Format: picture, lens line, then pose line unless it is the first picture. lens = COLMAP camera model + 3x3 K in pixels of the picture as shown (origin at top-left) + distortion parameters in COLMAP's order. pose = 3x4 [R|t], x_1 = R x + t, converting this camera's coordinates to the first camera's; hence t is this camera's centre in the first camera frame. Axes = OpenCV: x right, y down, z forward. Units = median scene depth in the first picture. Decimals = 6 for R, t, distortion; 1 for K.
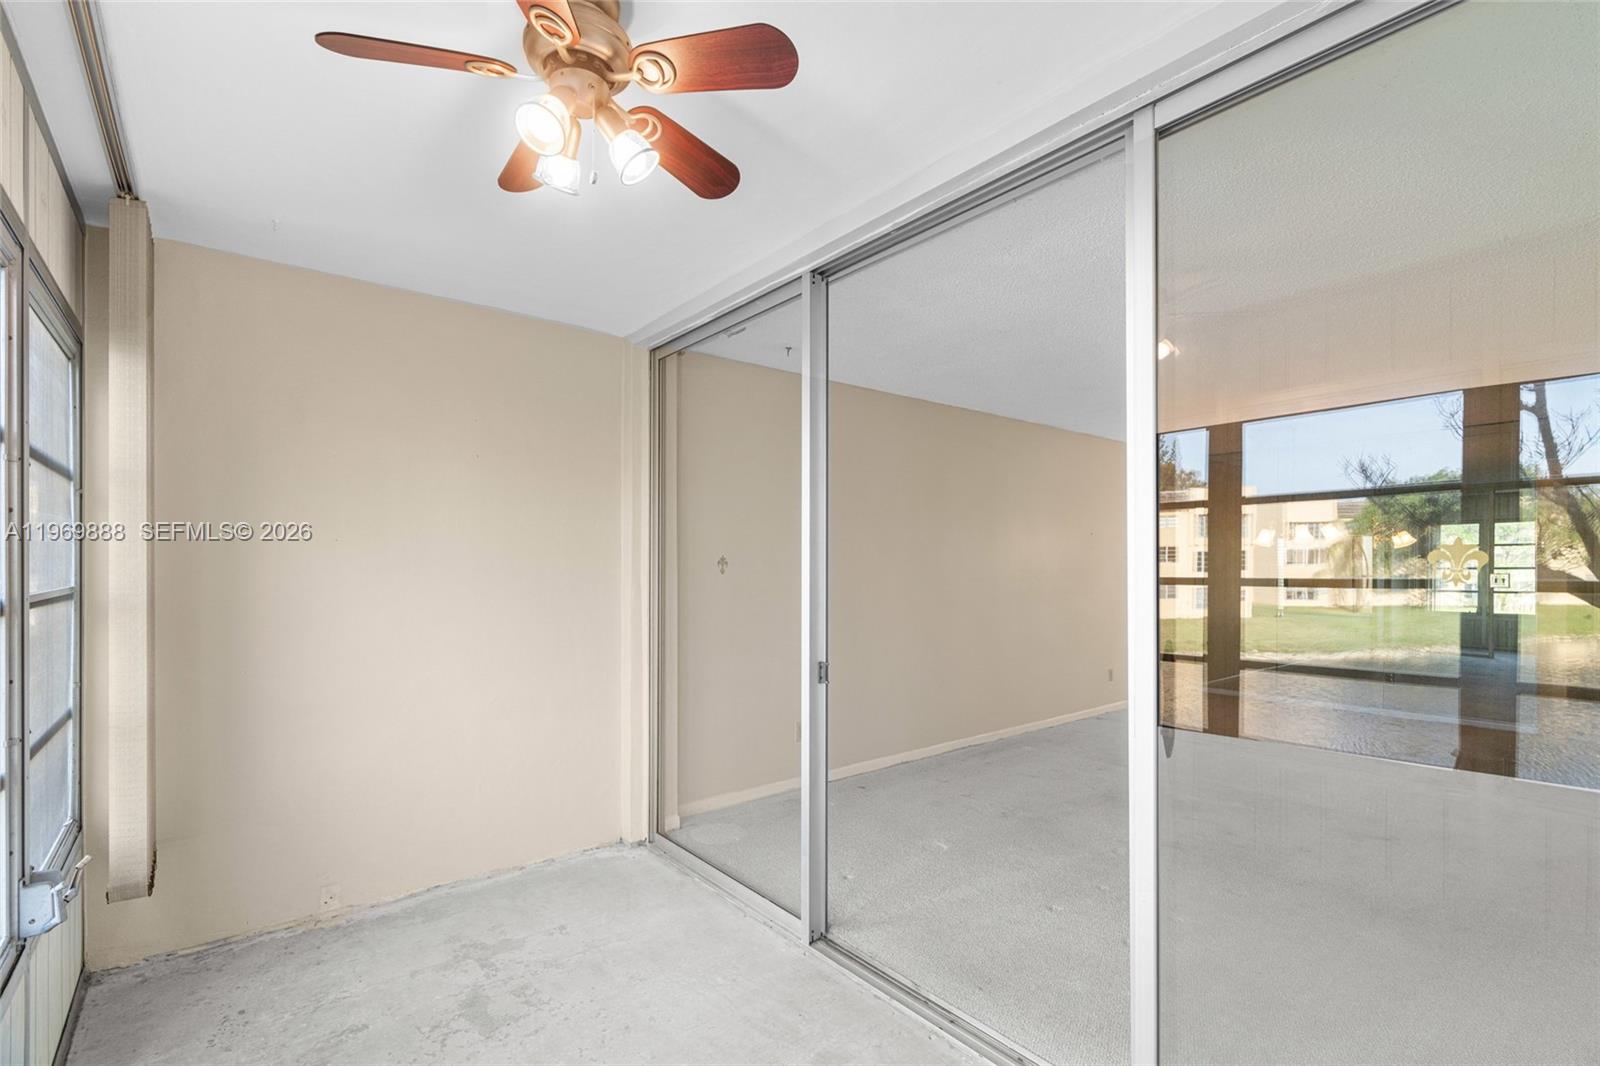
lens RADIAL K [[728.8, 0, 802.0], [0, 728.8, 568.6], [0, 0, 1]] dist [-0.000522, 0.000074]
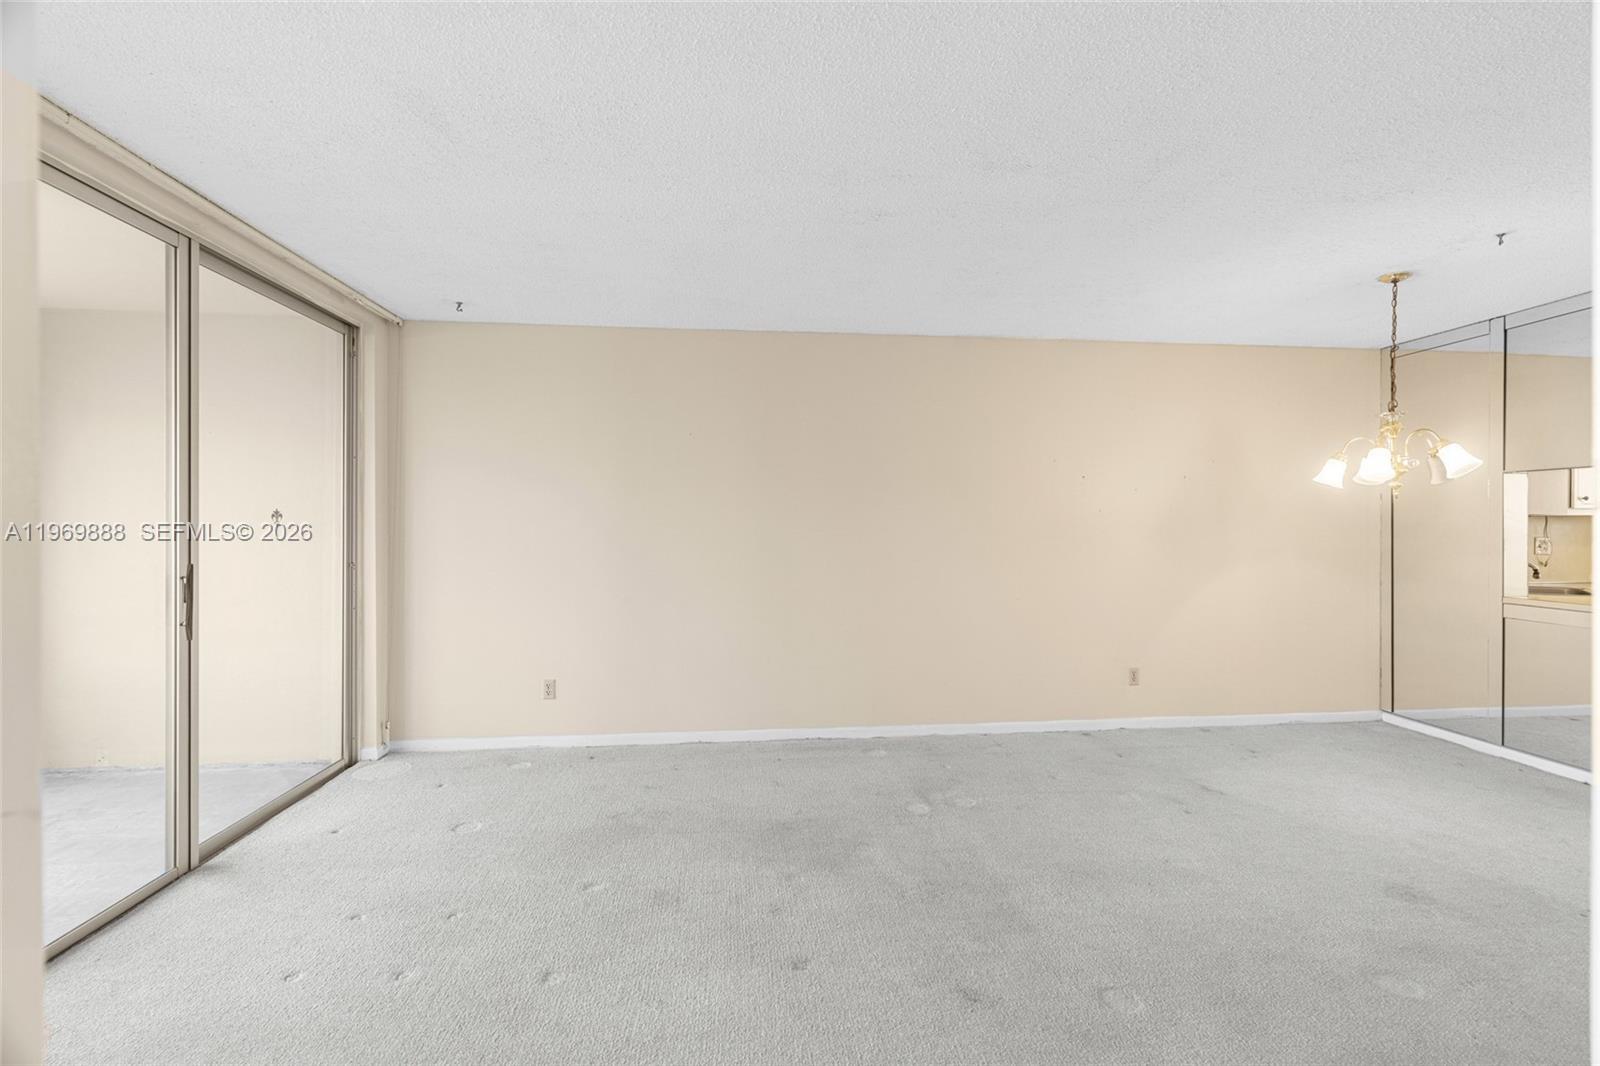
lens RADIAL K [[718.3, 0, 805.7], [0, 718.3, 528.0], [0, 0, 1]] dist [-0.000188, 0.000089]
pose [[0.841481, 0.000689, -0.540286, 0.898151], [-0.002757, 0.999992, -0.003019, 0.009131], [0.540279, 0.004030, 0.841476, 0.414676]]
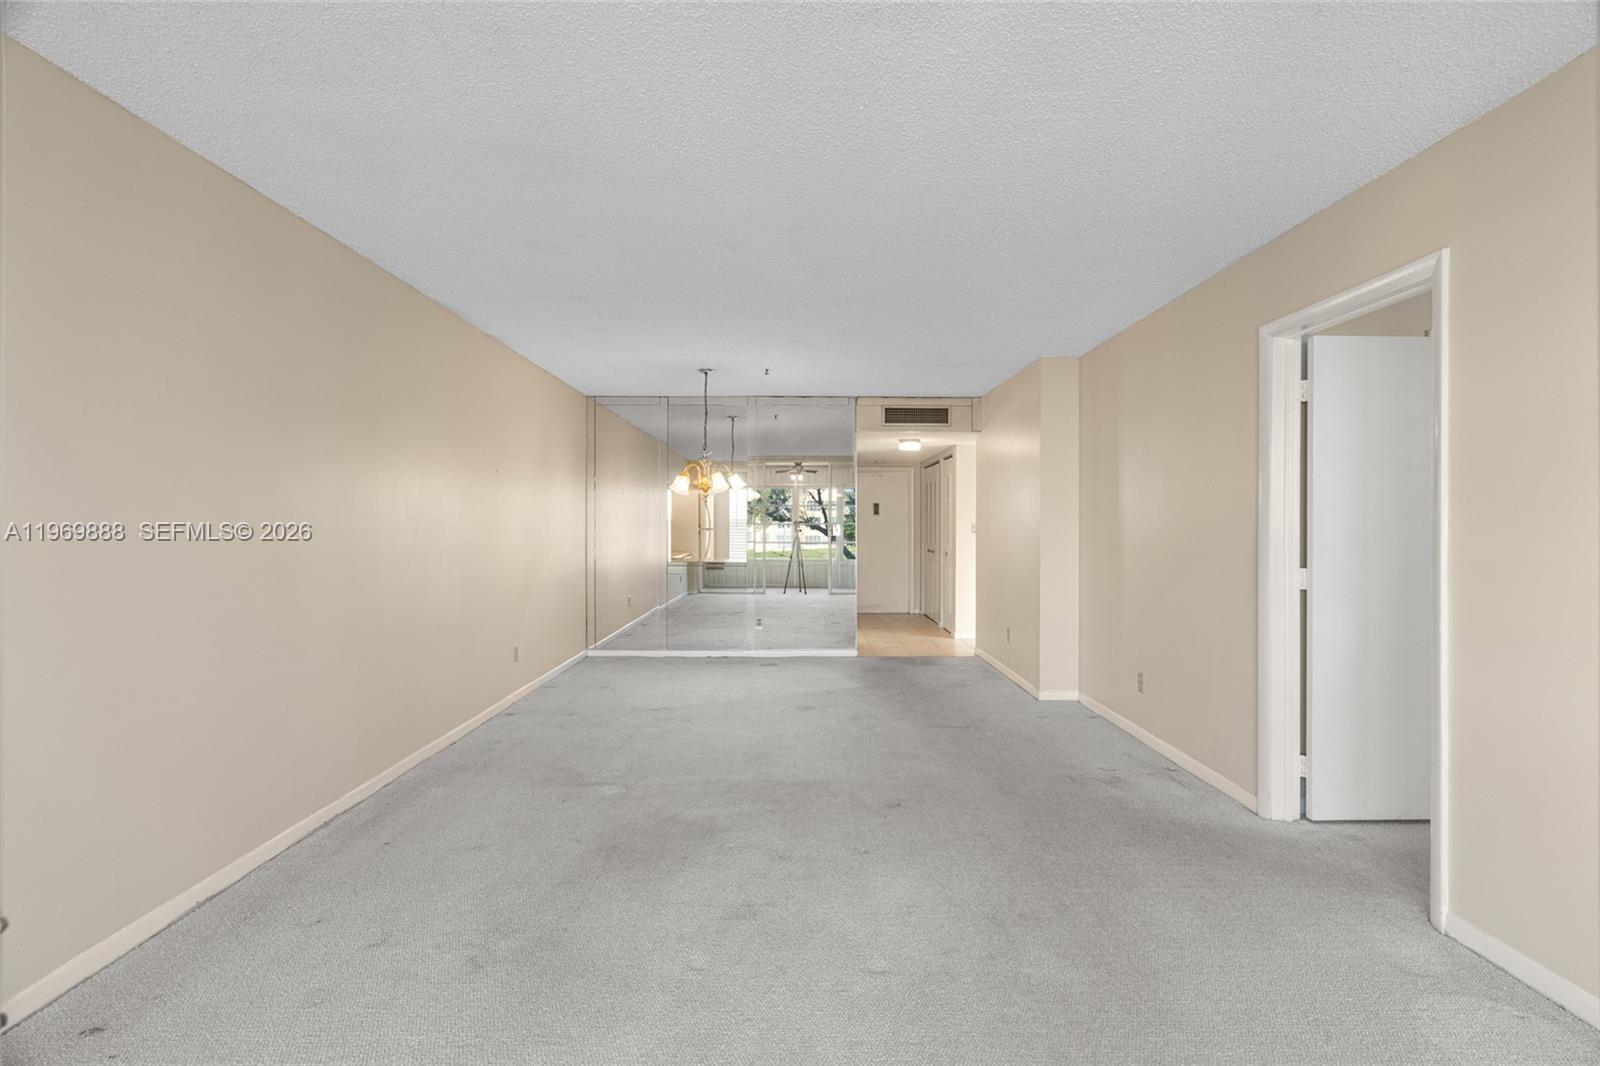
lens RADIAL K [[718.3, 0, 805.7], [0, 718.3, 528.0], [0, 0, 1]] dist [-0.000188, 0.000089]
pose [[0.613593, -0.002334, 0.789619, 0.011096], [0.002198, 0.999997, 0.001248, 0.018354], [-0.789620, 0.000969, 0.613596, 0.479482]]
